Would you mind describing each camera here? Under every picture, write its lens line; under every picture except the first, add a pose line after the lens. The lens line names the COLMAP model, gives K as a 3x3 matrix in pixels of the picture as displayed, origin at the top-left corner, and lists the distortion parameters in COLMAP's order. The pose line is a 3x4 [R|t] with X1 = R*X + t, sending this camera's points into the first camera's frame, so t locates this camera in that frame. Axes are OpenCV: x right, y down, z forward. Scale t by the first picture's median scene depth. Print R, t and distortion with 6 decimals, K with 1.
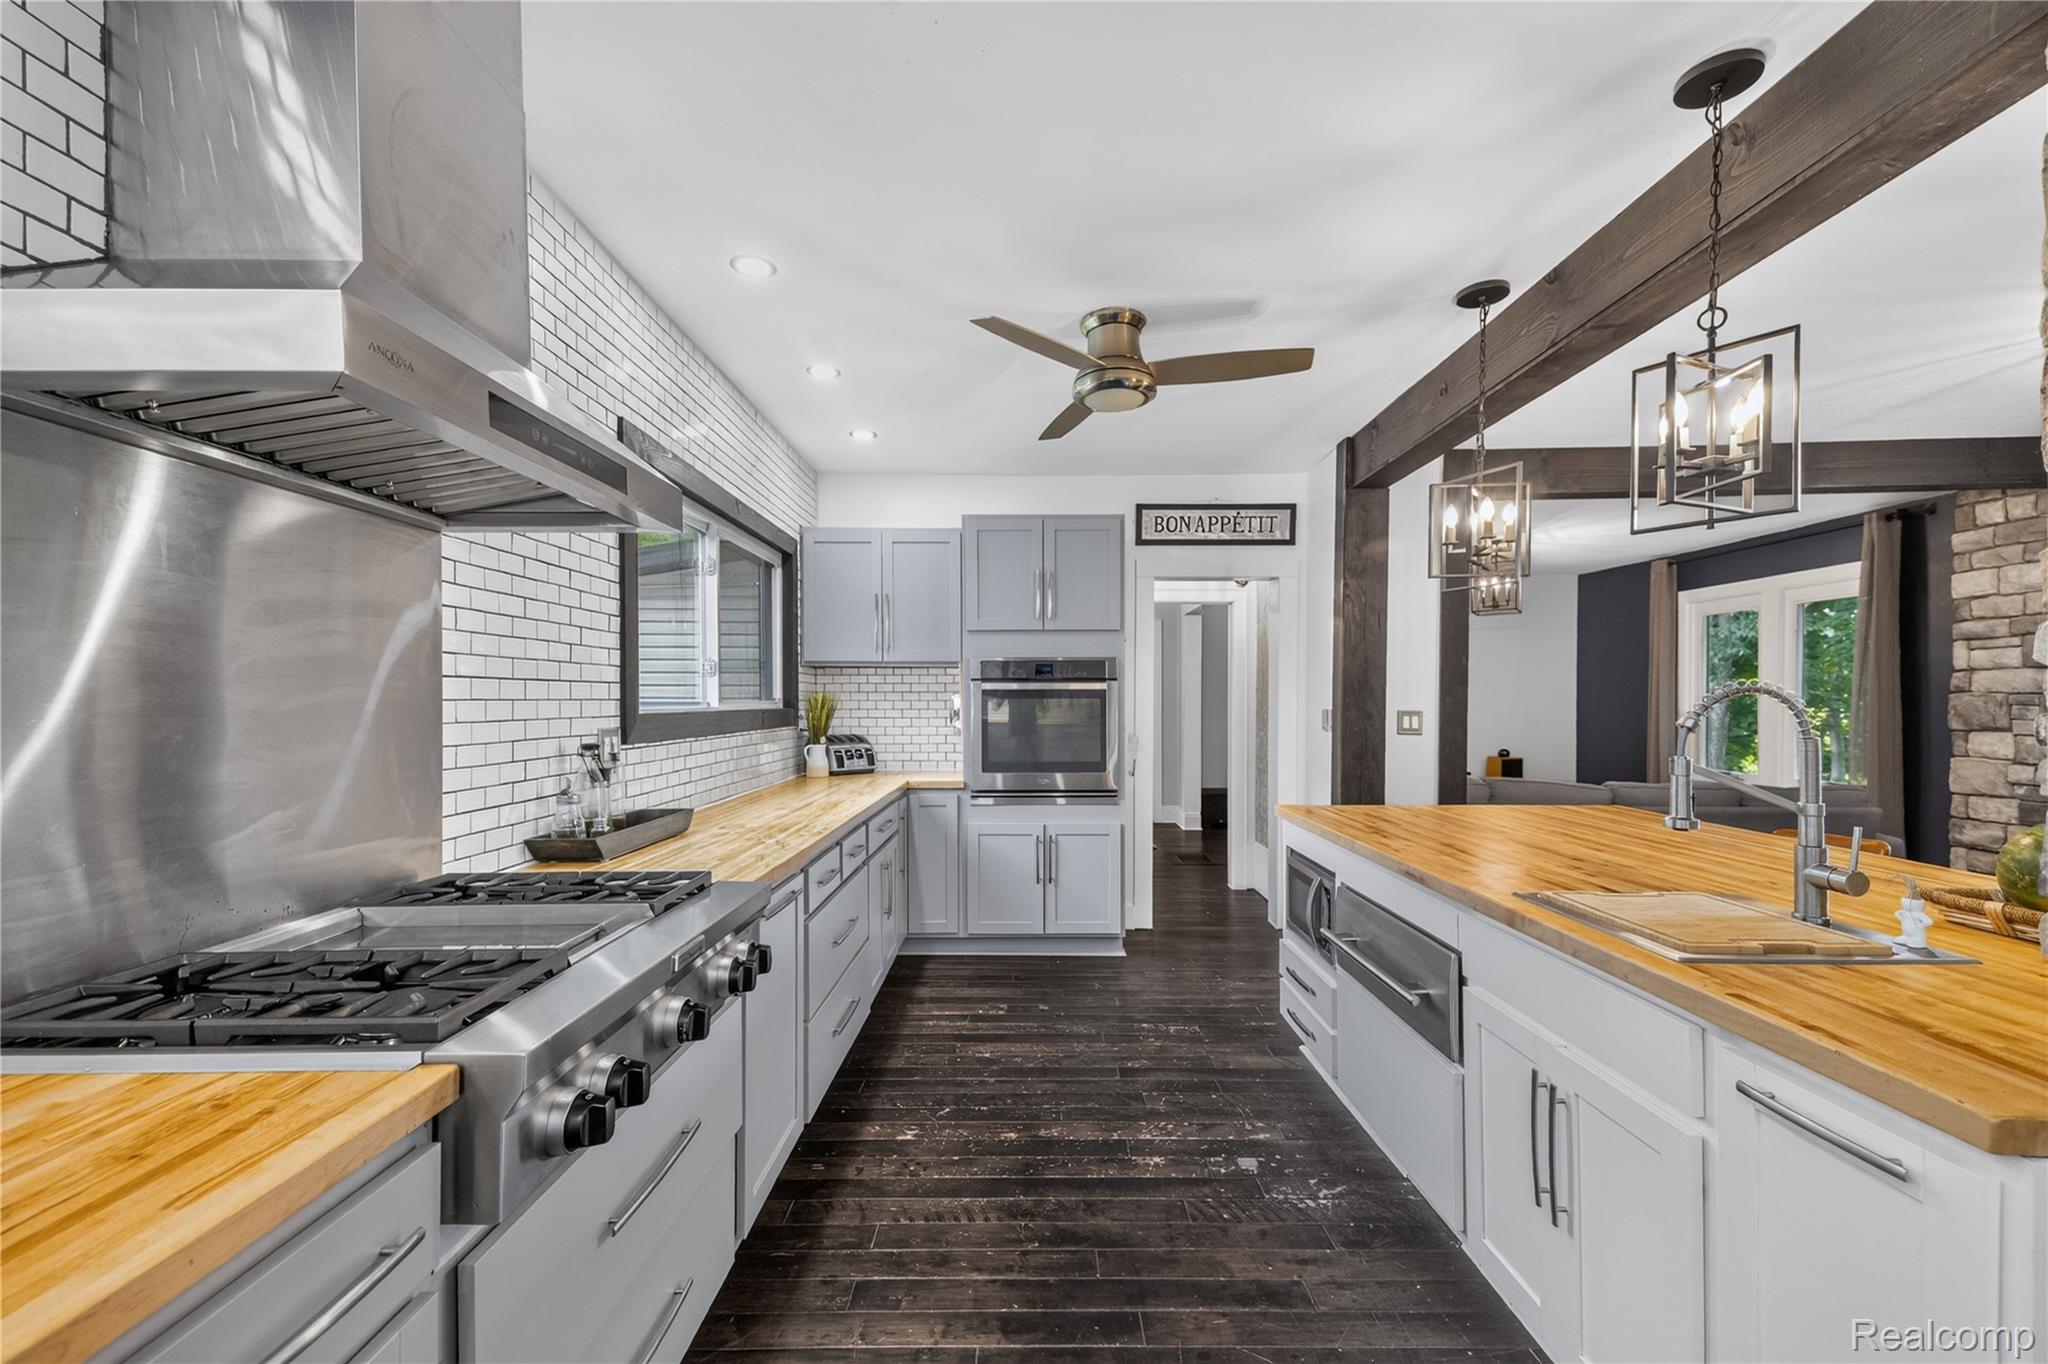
lens RADIAL K [[847.2, 0, 1026.8], [0, 847.2, 715.7], [0, 0, 1]] dist [0.057531, -0.021013]
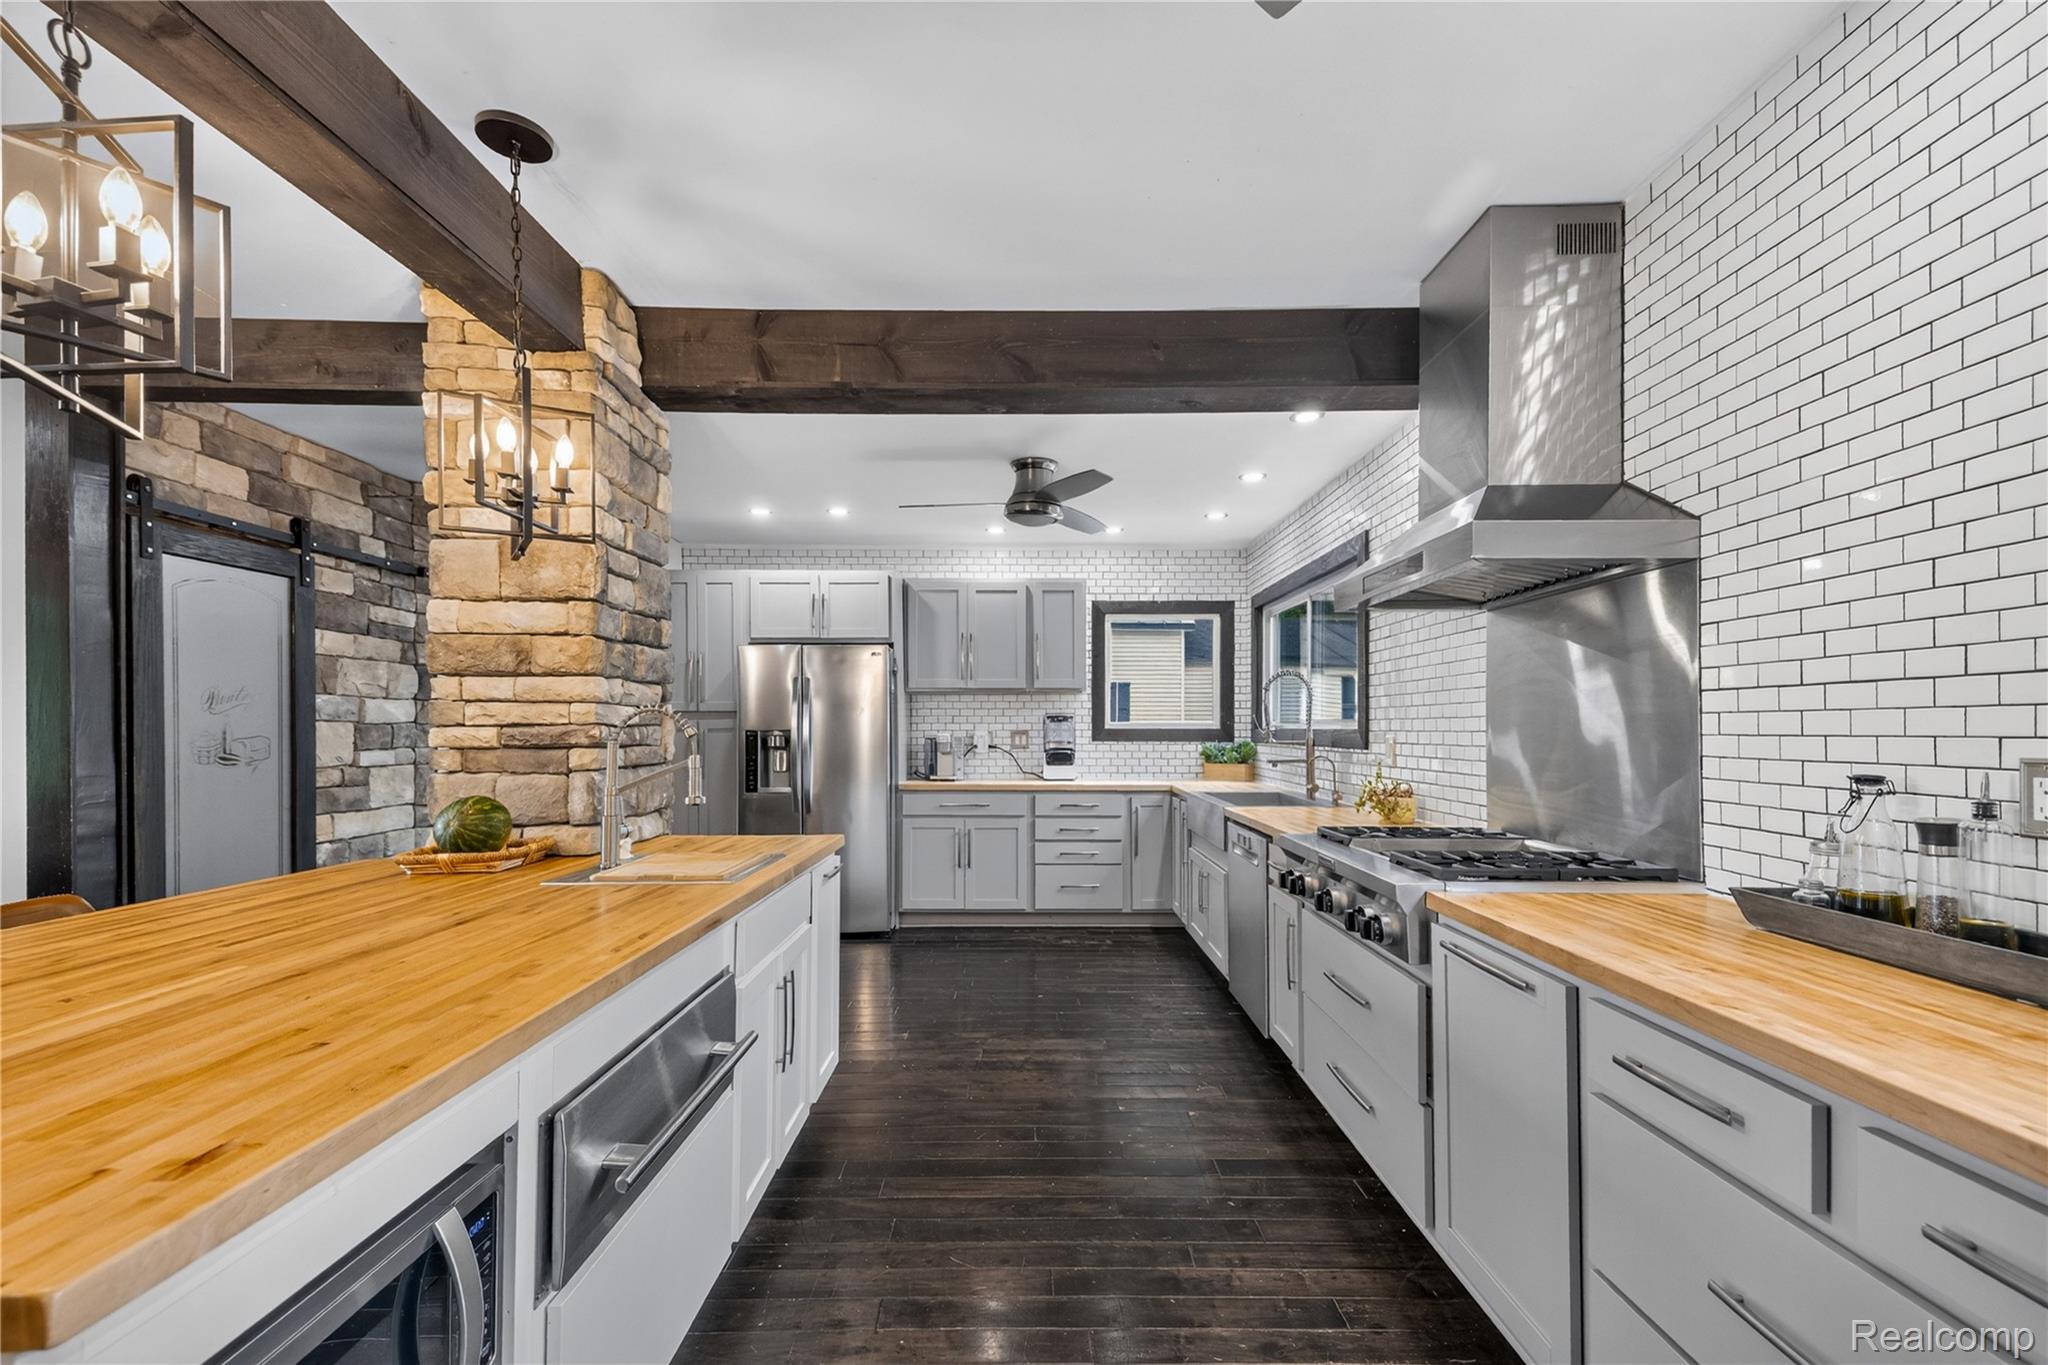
lens RADIAL K [[851.9, 0, 1029.1], [0, 851.9, 720.3], [0, 0, 1]] dist [0.055053, -0.018894]
pose [[-0.999939, 0.001937, -0.010833, 0.128437], [0.001834, 0.999953, 0.009497, -0.015193], [0.010851, 0.009477, -0.999896, 1.561126]]
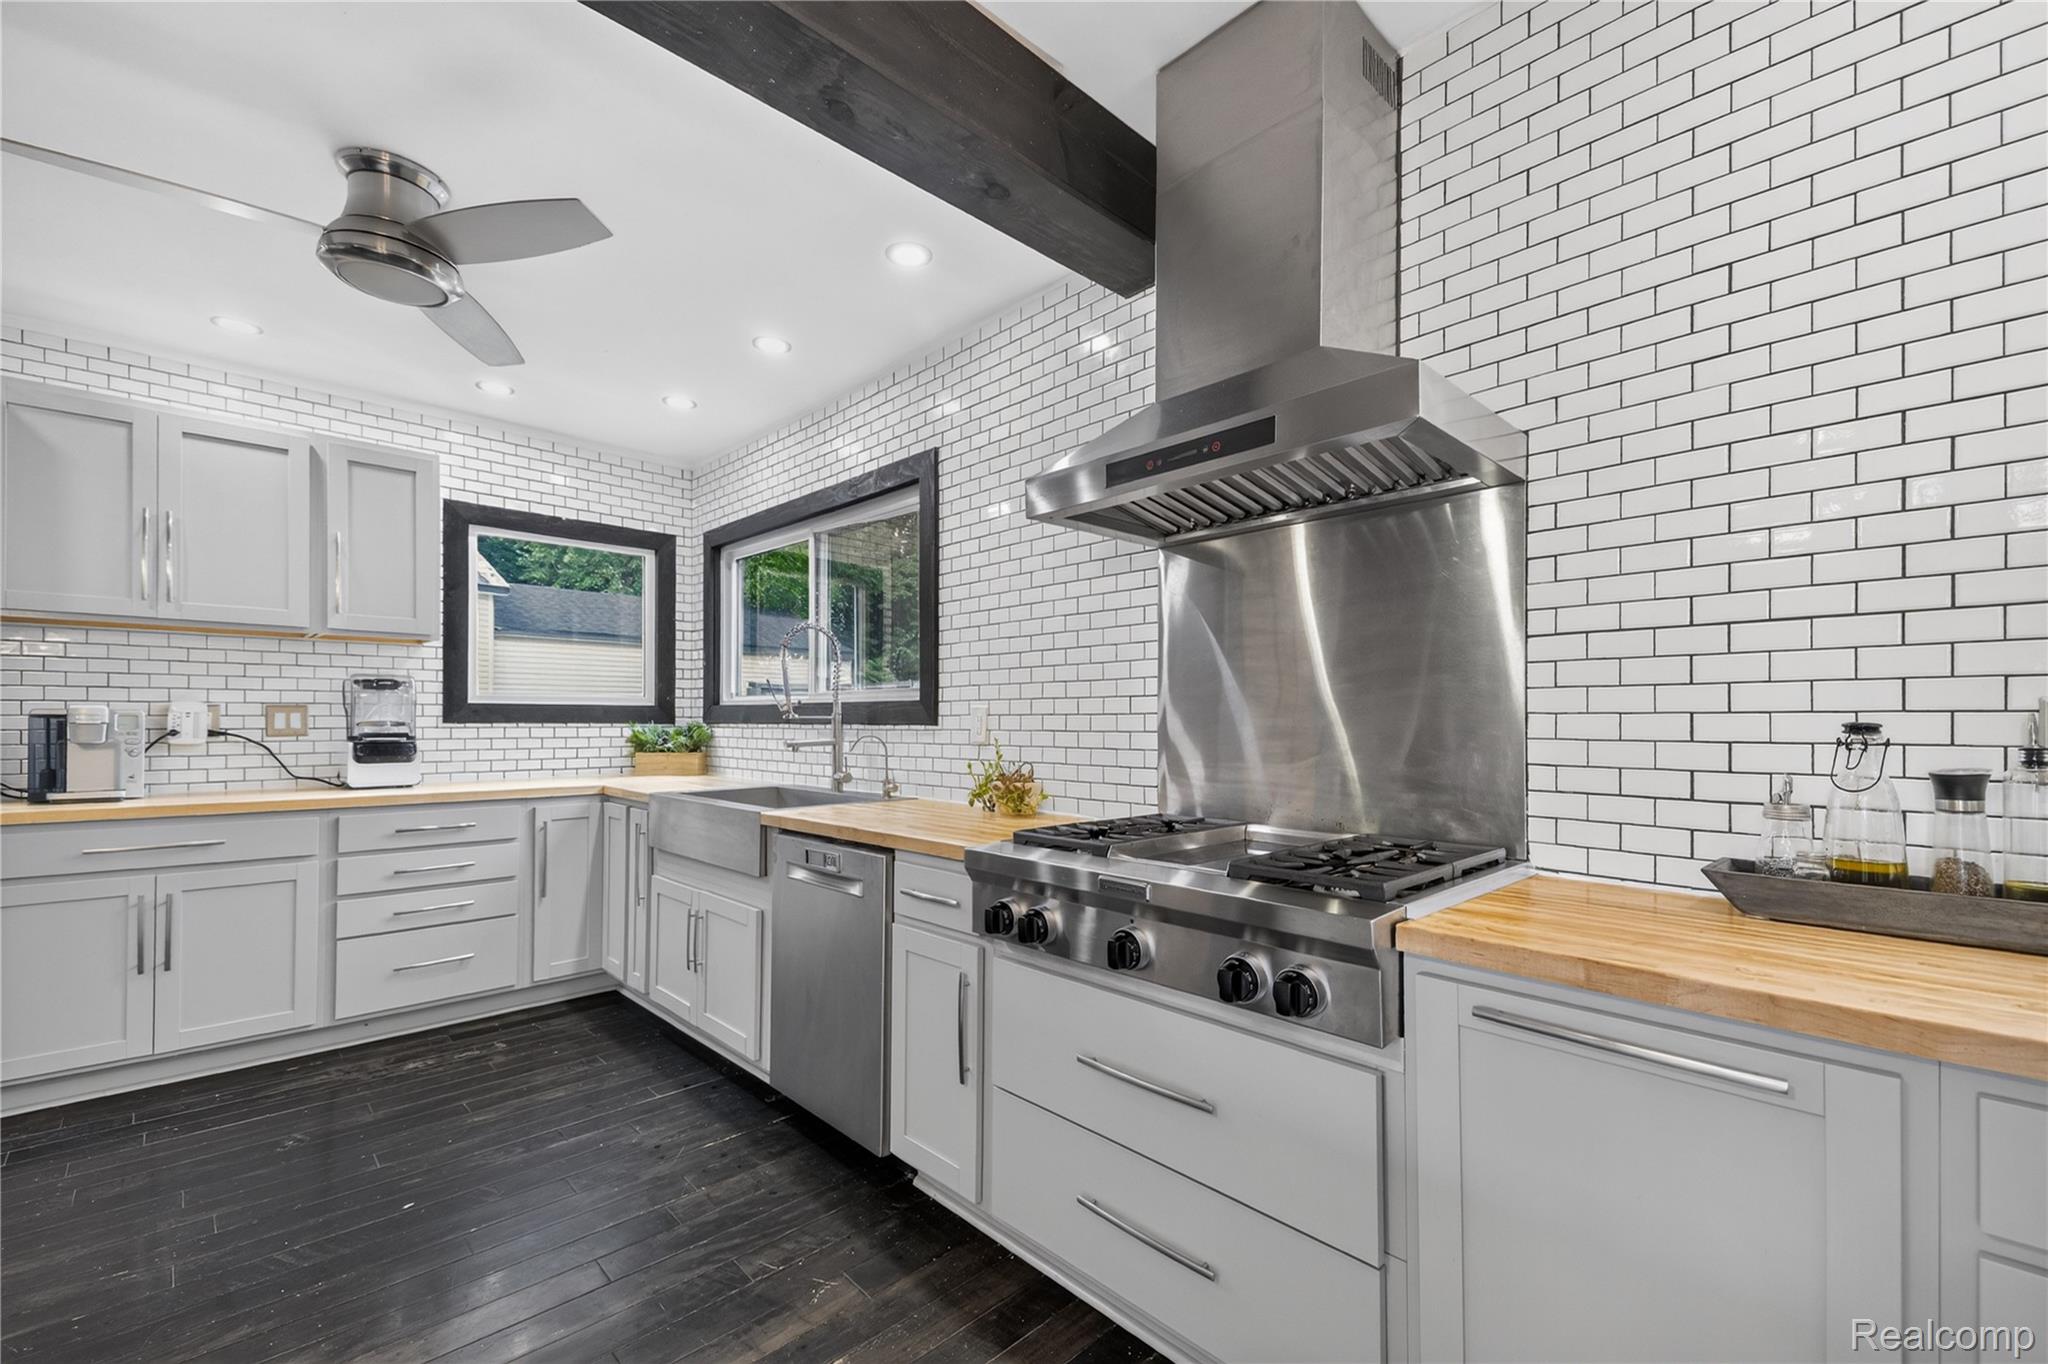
lens RADIAL K [[847.2, 0, 1026.8], [0, 847.2, 715.7], [0, 0, 1]] dist [0.057531, -0.021013]
pose [[-0.715481, -0.004123, -0.698620, 0.257947], [-0.013480, 0.999878, 0.007904, 0.029023], [0.698502, 0.015072, -0.715449, 0.966600]]
